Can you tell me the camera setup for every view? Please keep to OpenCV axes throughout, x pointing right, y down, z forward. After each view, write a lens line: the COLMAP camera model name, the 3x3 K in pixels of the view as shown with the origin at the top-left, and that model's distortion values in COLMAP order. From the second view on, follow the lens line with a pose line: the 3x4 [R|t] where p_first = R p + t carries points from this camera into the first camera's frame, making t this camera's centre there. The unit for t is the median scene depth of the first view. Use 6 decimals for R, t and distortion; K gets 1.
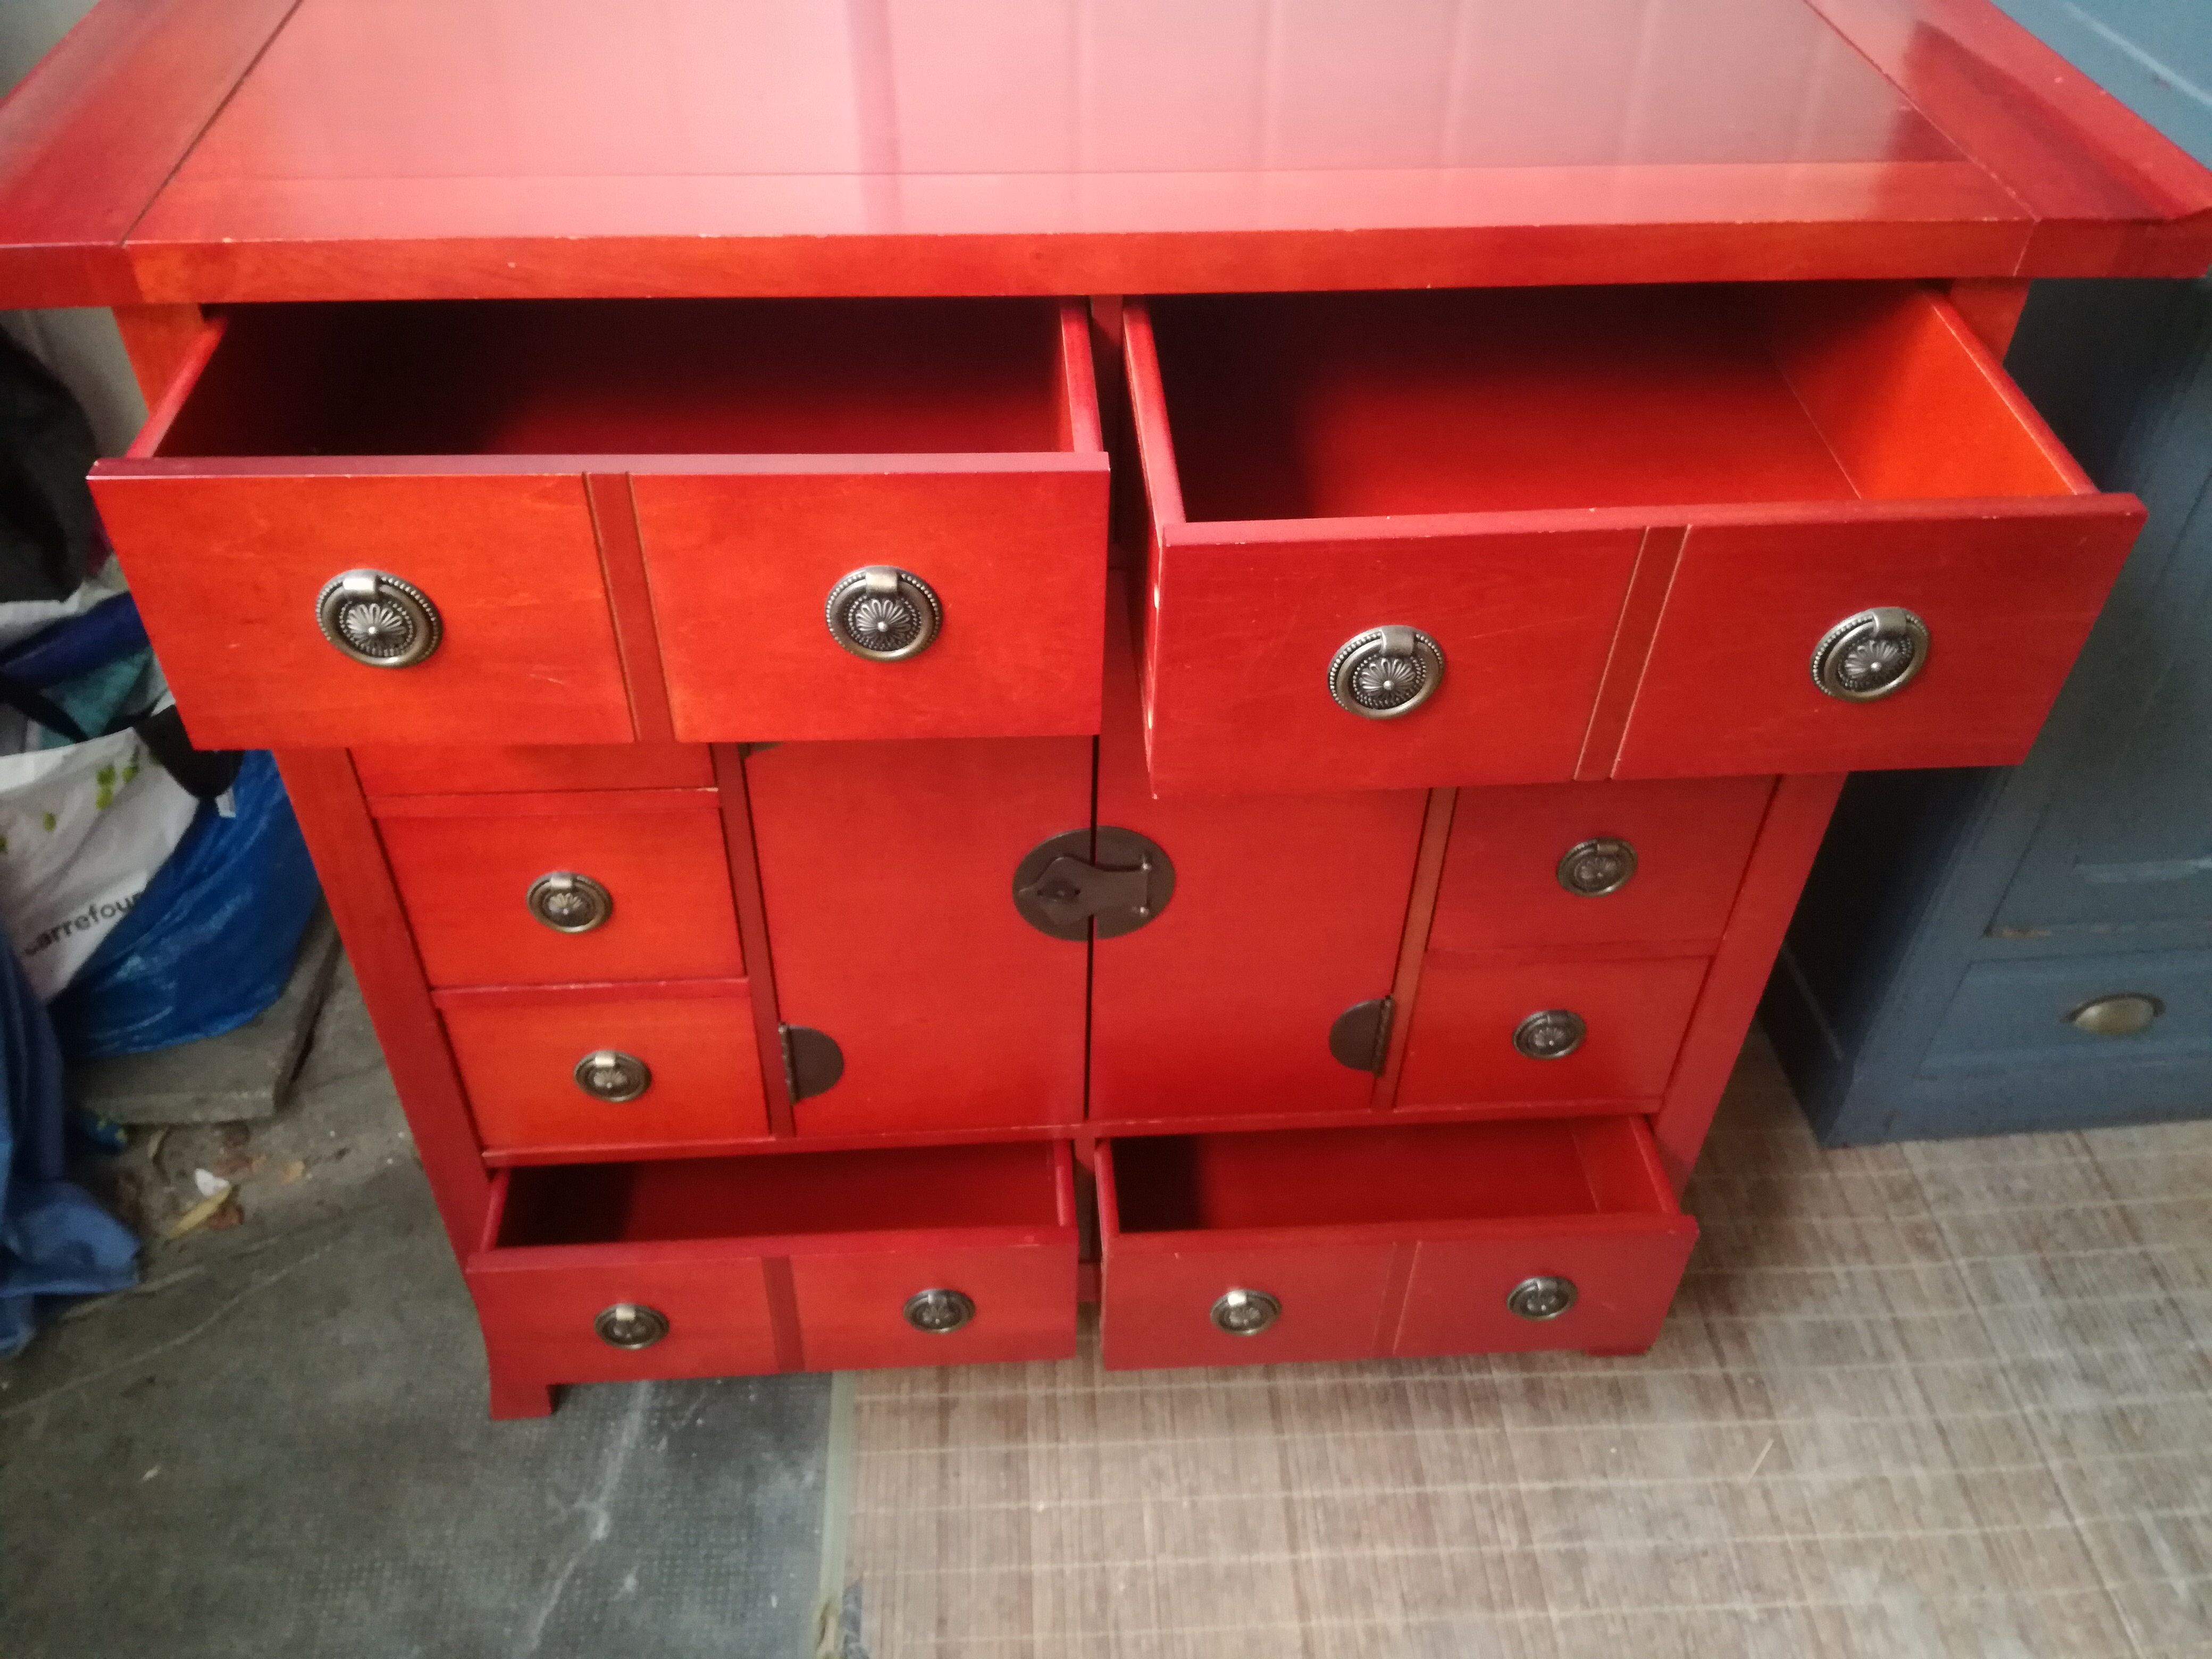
lens RADIAL K [[1784.4, 0, 1102.4], [0, 1784.4, 805.3], [0, 0, 1]] dist [0.053347, -0.105856]
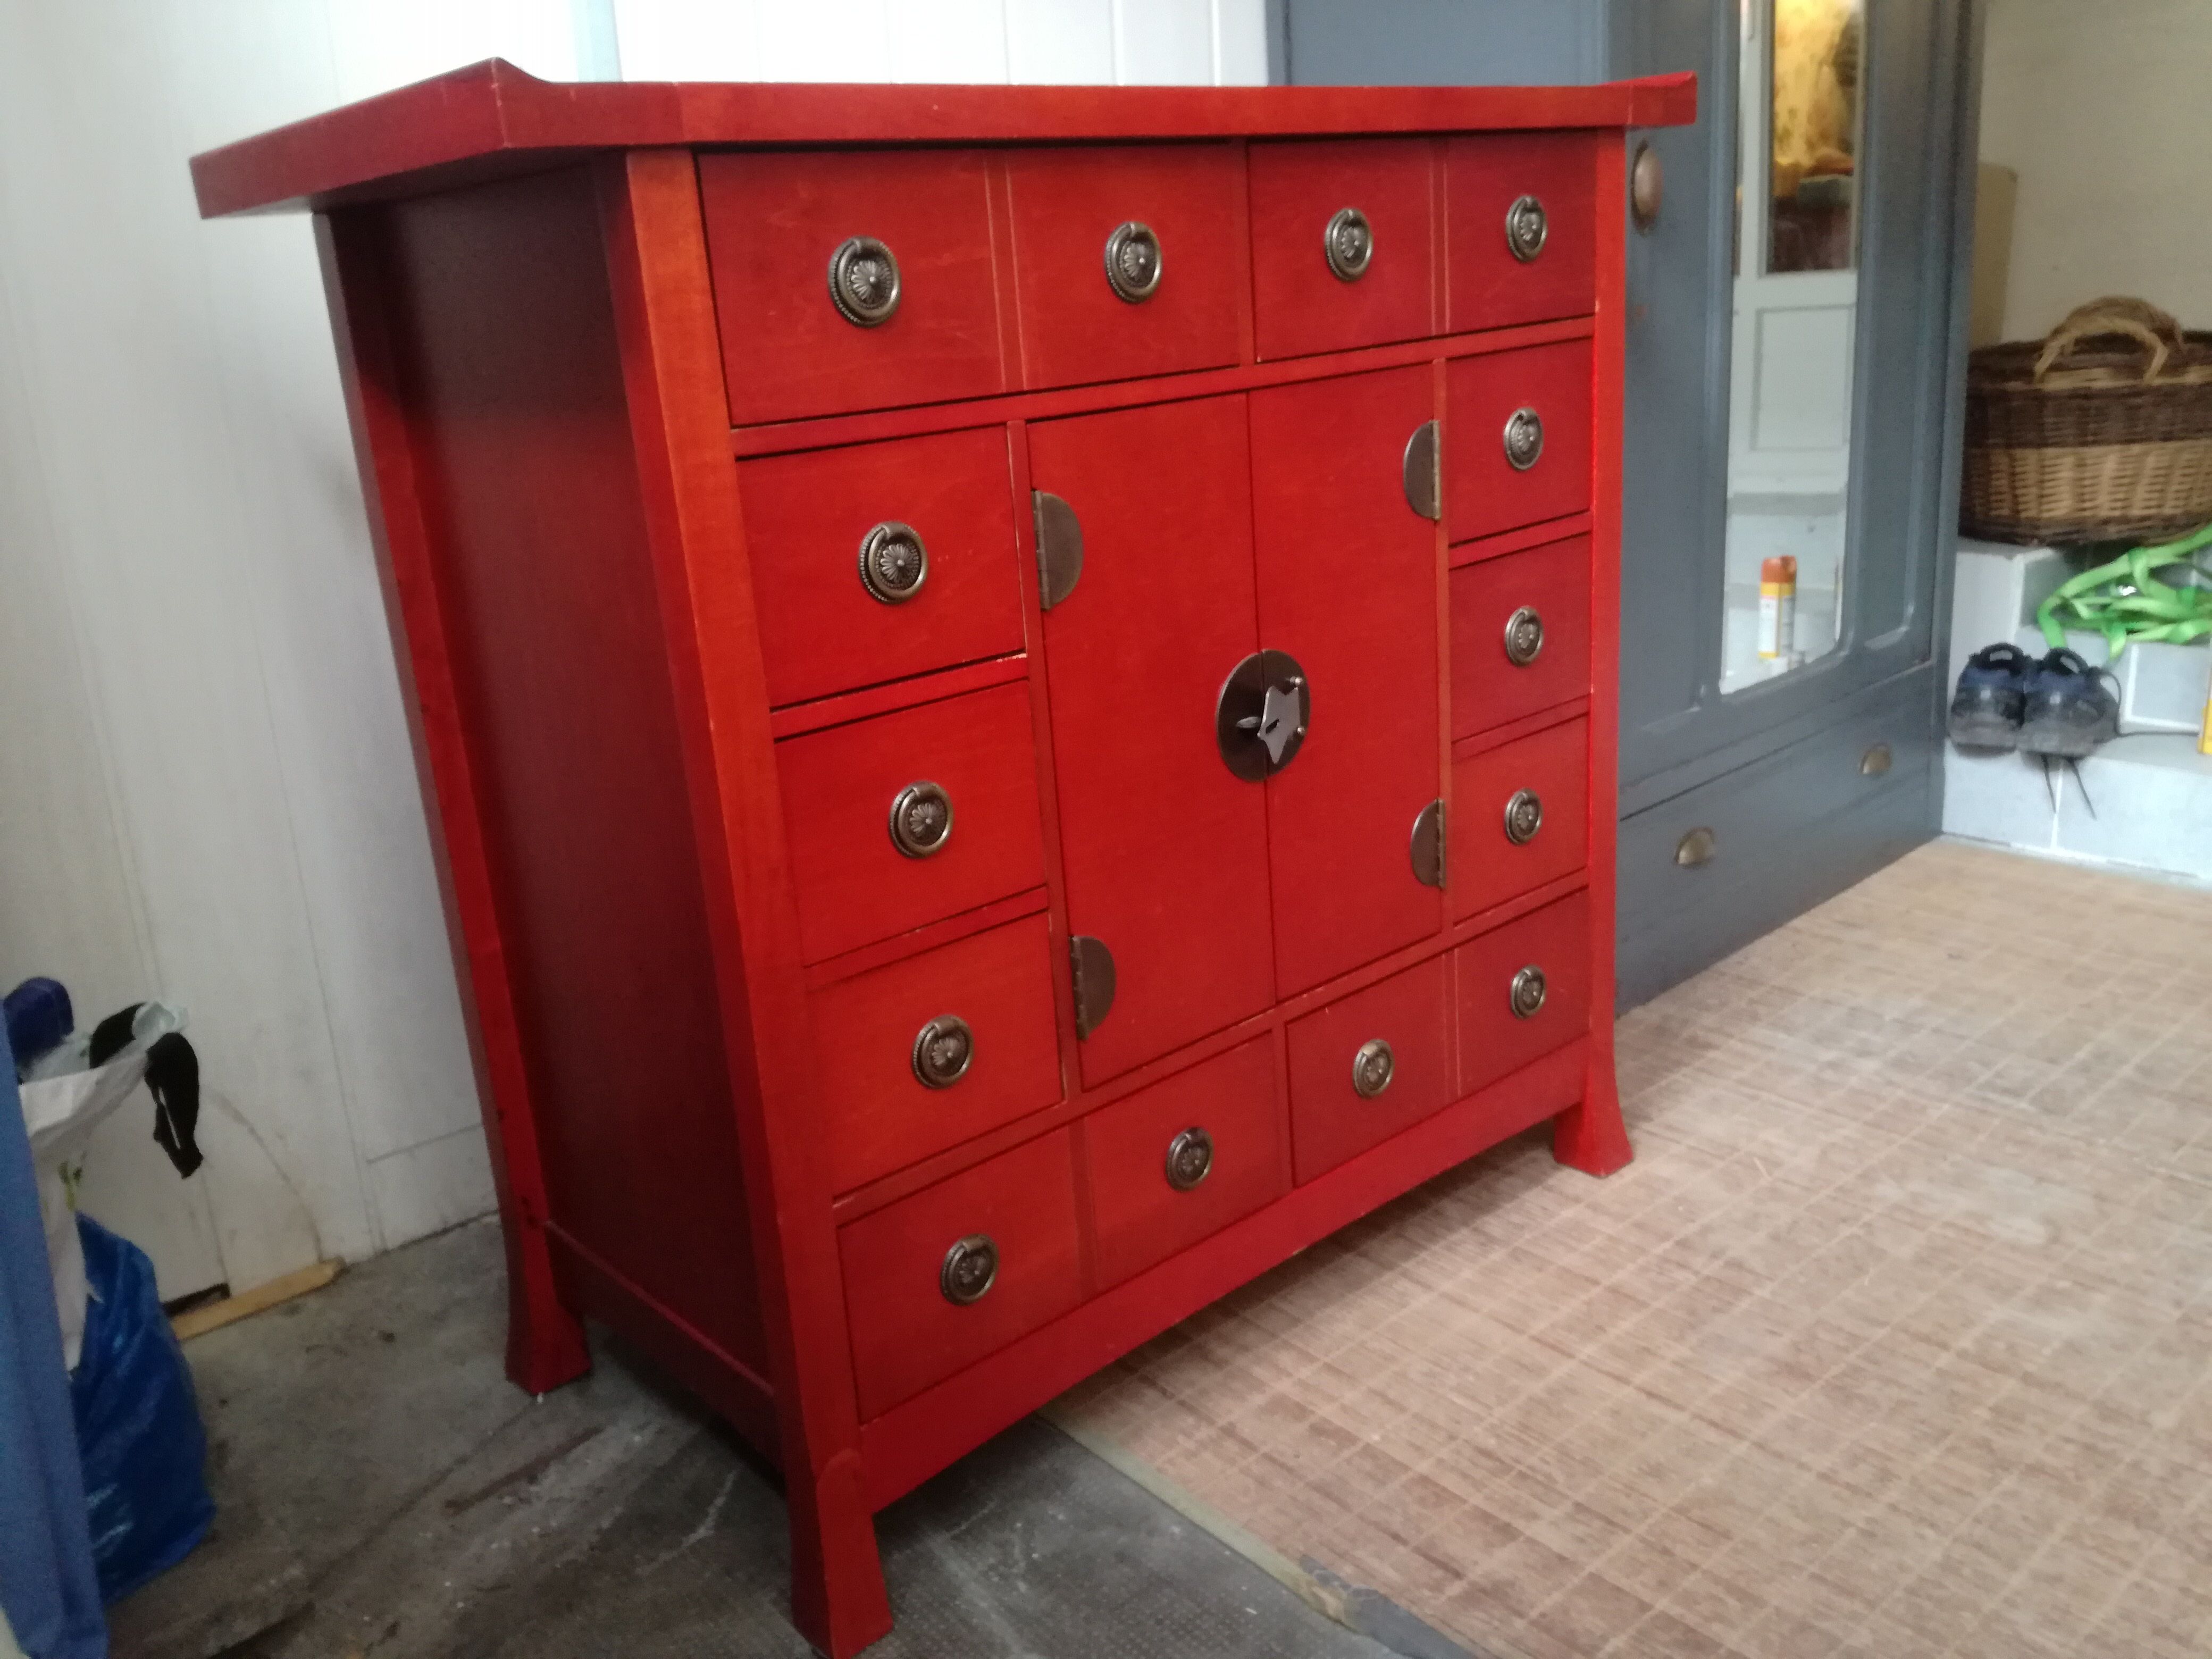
lens RADIAL K [[1774.3, 0, 1066.5], [0, 1774.3, 844.1], [0, 0, 1]] dist [0.069703, -0.127515]
pose [[0.802218, -0.257163, 0.538808, -0.577148], [0.461510, 0.839637, -0.286389, 0.294338], [-0.378754, 0.478411, 0.792255, 0.108045]]
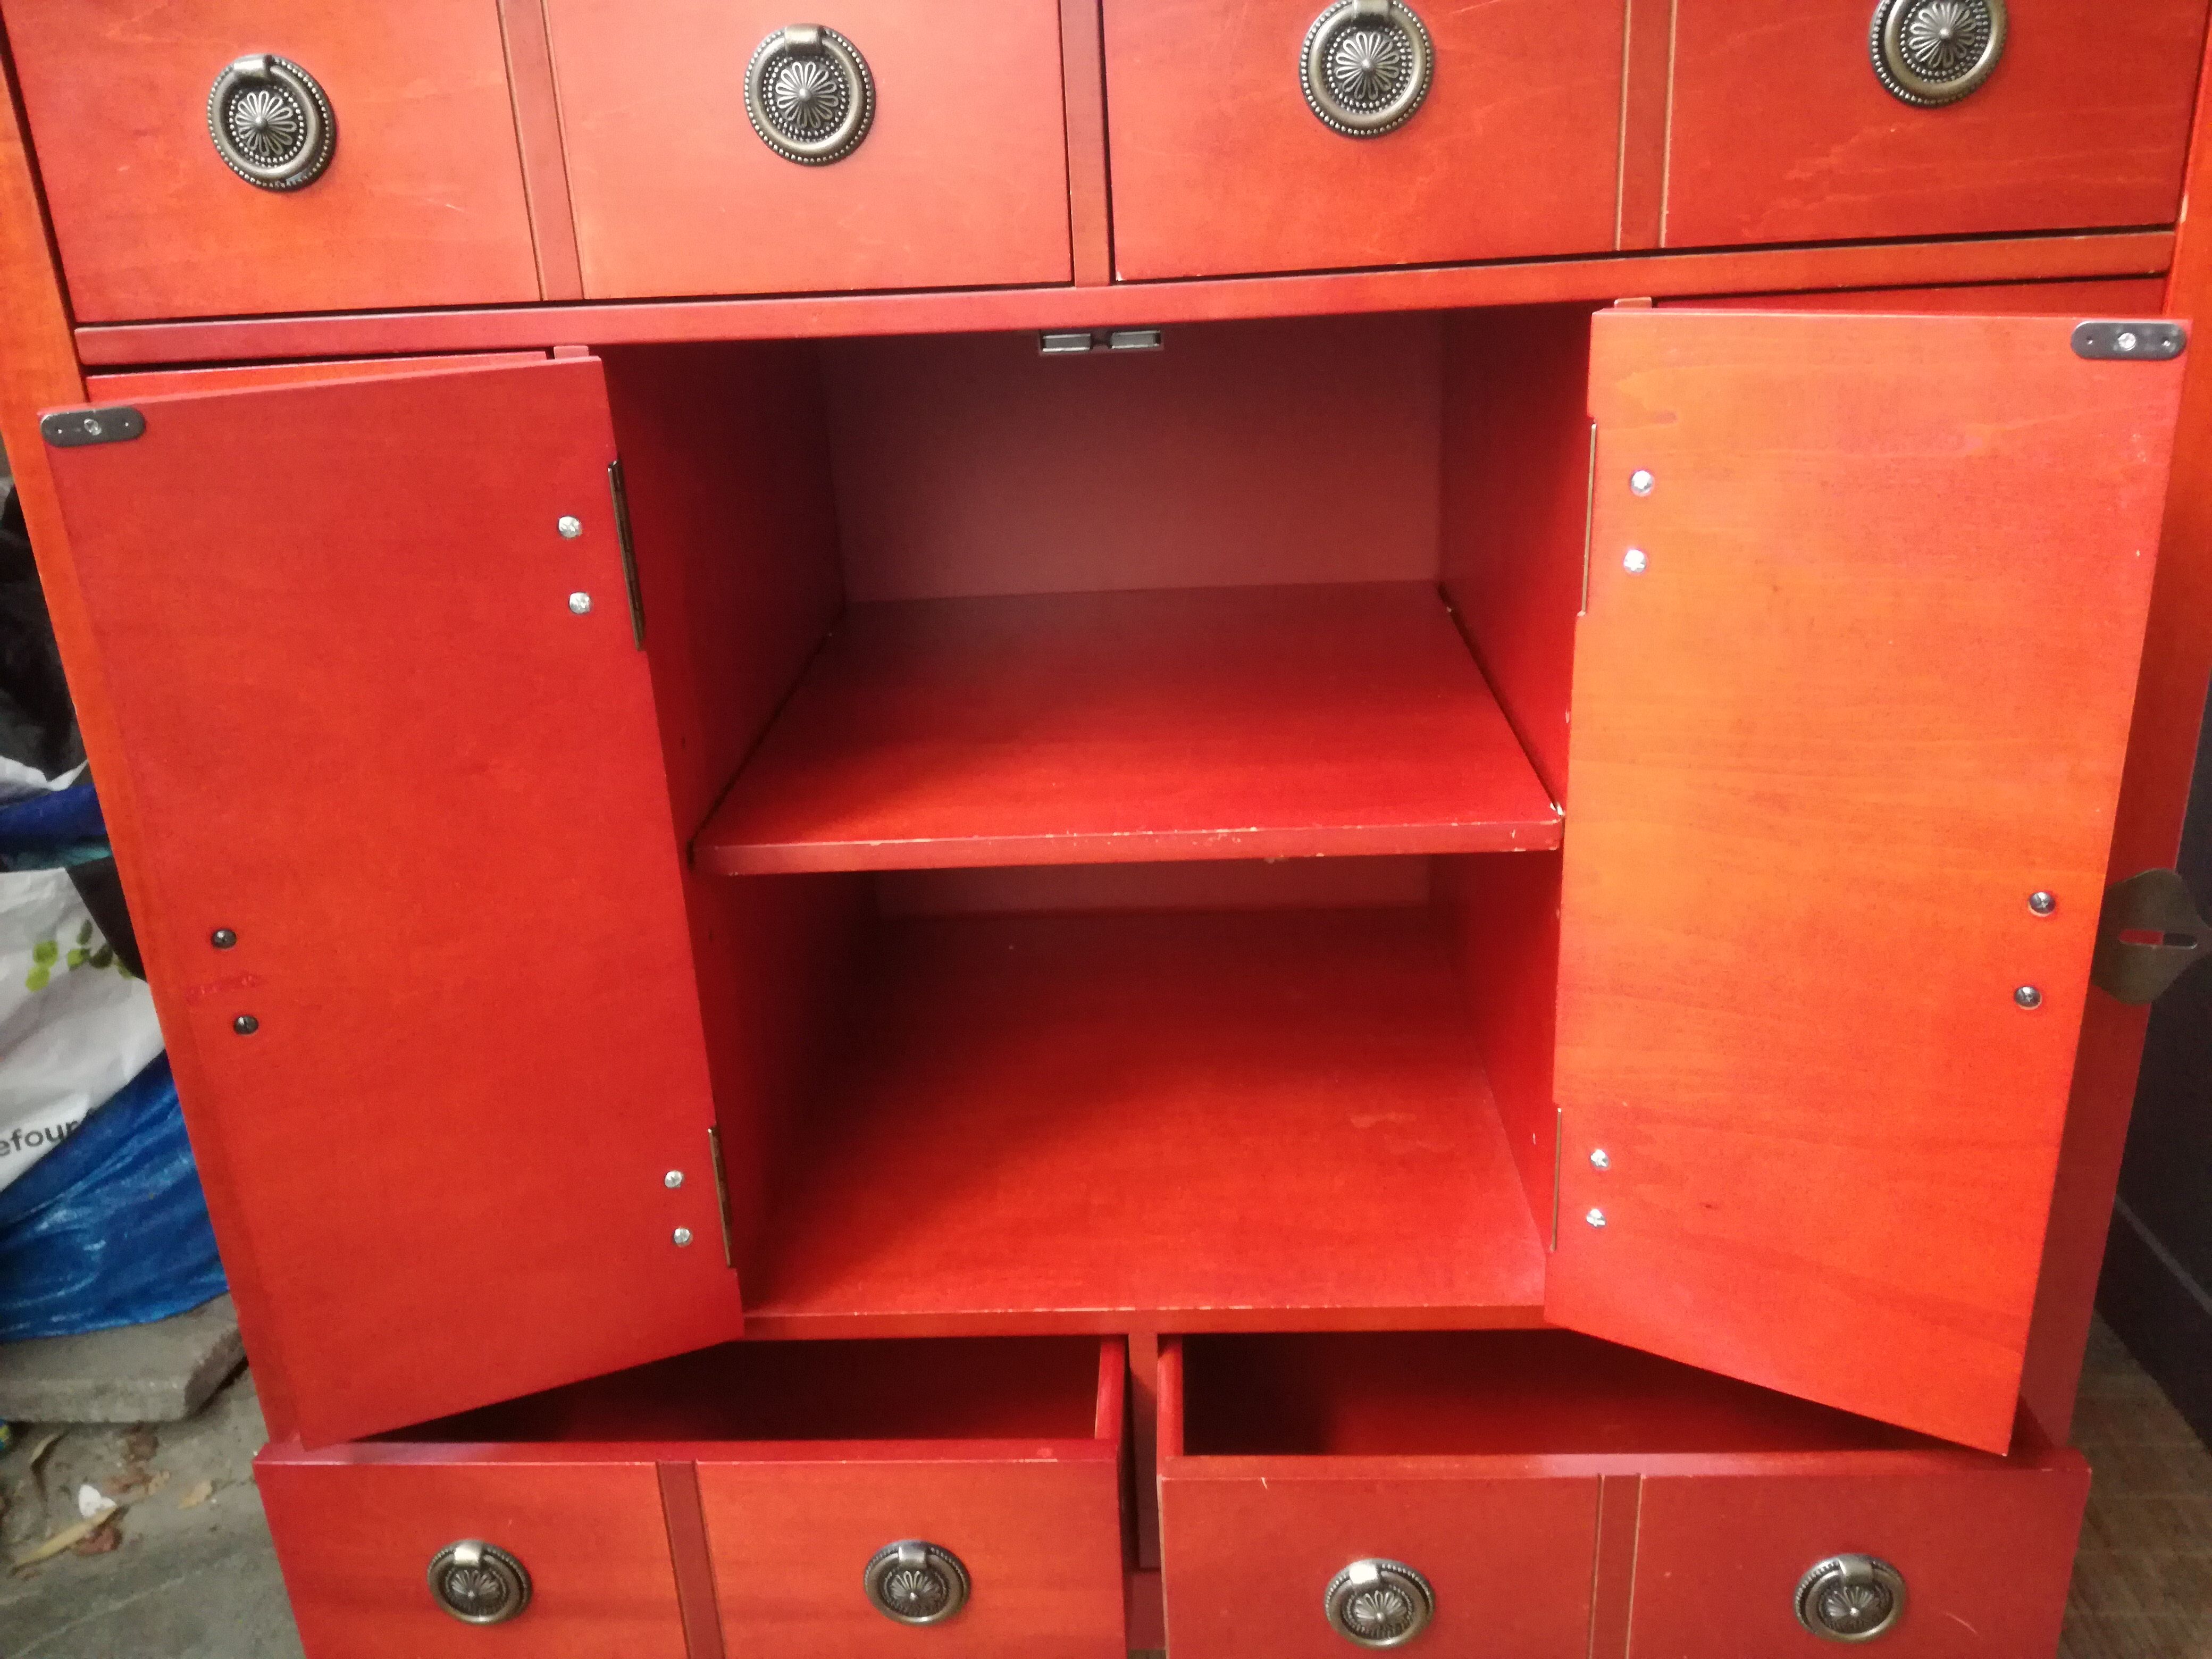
lens RADIAL K [[1802.2, 0, 1106.0], [0, 1802.2, 829.5], [0, 0, 1]] dist [-0.013877, -0.005948]
pose [[0.991430, -0.023566, -0.128494, 0.060020], [-0.020830, 0.942495, -0.333570, 0.199531], [0.128966, 0.333388, 0.933927, 0.237874]]
